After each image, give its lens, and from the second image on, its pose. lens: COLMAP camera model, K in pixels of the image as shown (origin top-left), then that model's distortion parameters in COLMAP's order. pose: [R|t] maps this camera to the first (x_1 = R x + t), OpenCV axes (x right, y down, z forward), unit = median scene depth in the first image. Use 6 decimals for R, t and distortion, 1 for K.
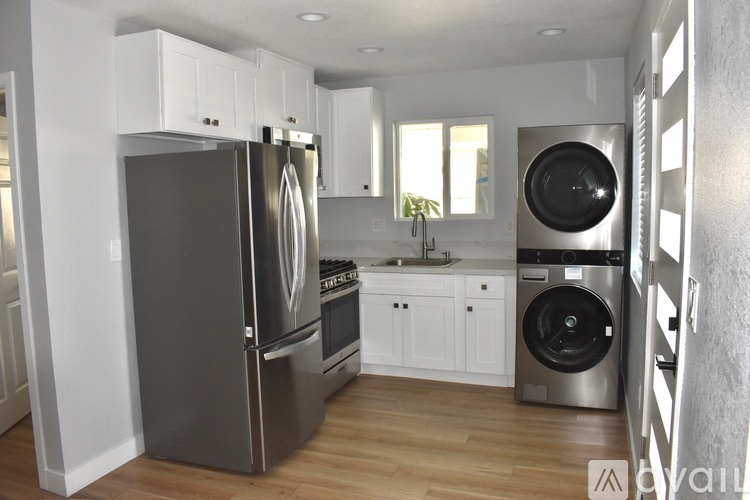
lens RADIAL K [[581.9, 0, 380.0], [0, 581.9, 250.7], [0, 0, 1]] dist [-0.083413, 0.003907]
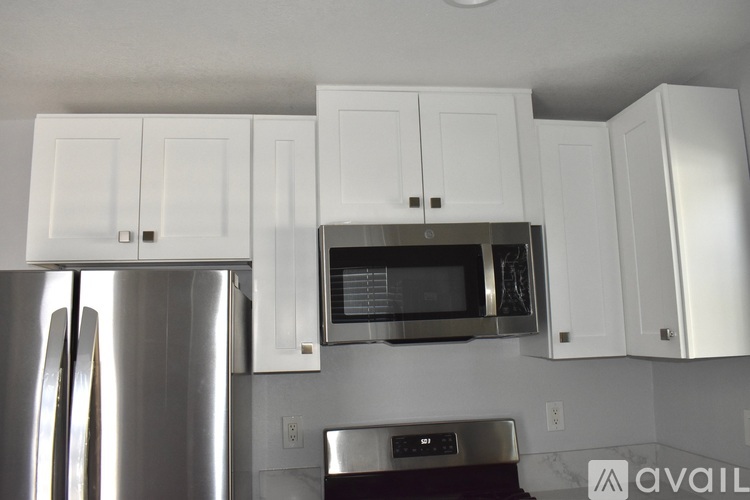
lens RADIAL K [[581.9, 0, 380.0], [0, 581.9, 250.7], [0, 0, 1]] dist [-0.083413, 0.003907]
pose [[0.477221, -0.123665, -0.870038, 0.235179], [-0.068811, 0.981751, -0.177287, -0.087281], [0.876085, 0.144473, 0.460003, 0.681556]]
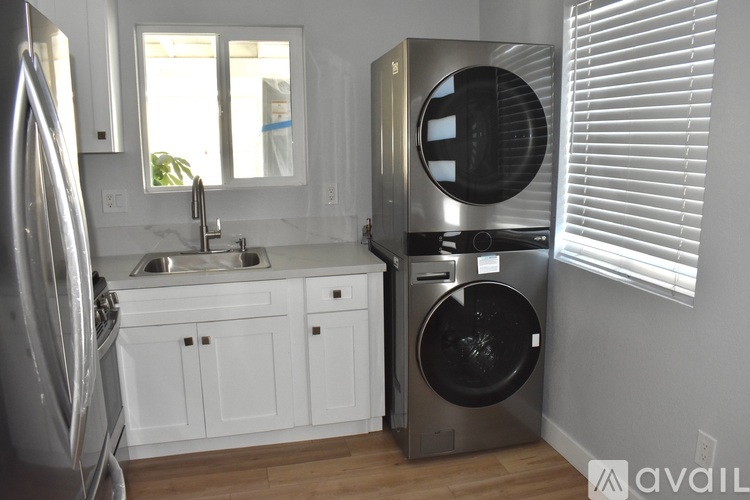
lens RADIAL K [[581.9, 0, 380.0], [0, 581.9, 250.7], [0, 0, 1]] dist [-0.083413, 0.003907]
pose [[0.824121, -0.091814, 0.558923, -0.123946], [0.050385, 0.994746, 0.089115, -0.036147], [-0.564169, -0.045280, 0.824417, 0.416654]]
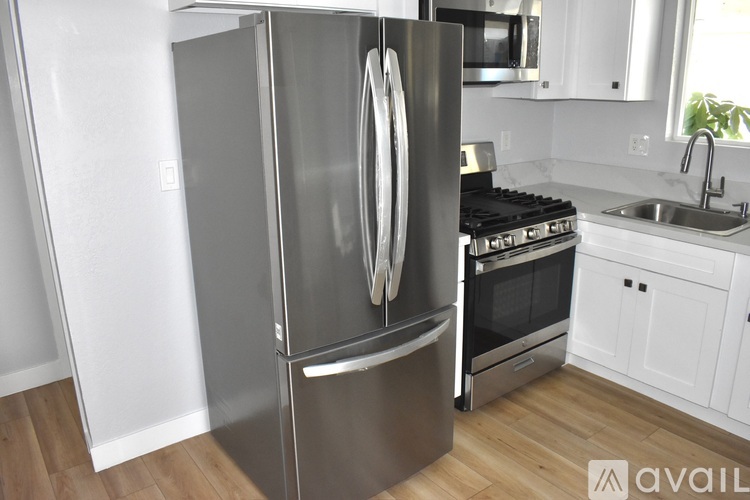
lens RADIAL K [[581.9, 0, 380.0], [0, 581.9, 250.7], [0, 0, 1]] dist [-0.083413, 0.003907]
pose [[0.845453, 0.160379, -0.509400, 0.107643], [-0.057713, 0.975694, 0.211400, -0.052749], [0.530923, -0.149330, 0.834159, 0.345177]]
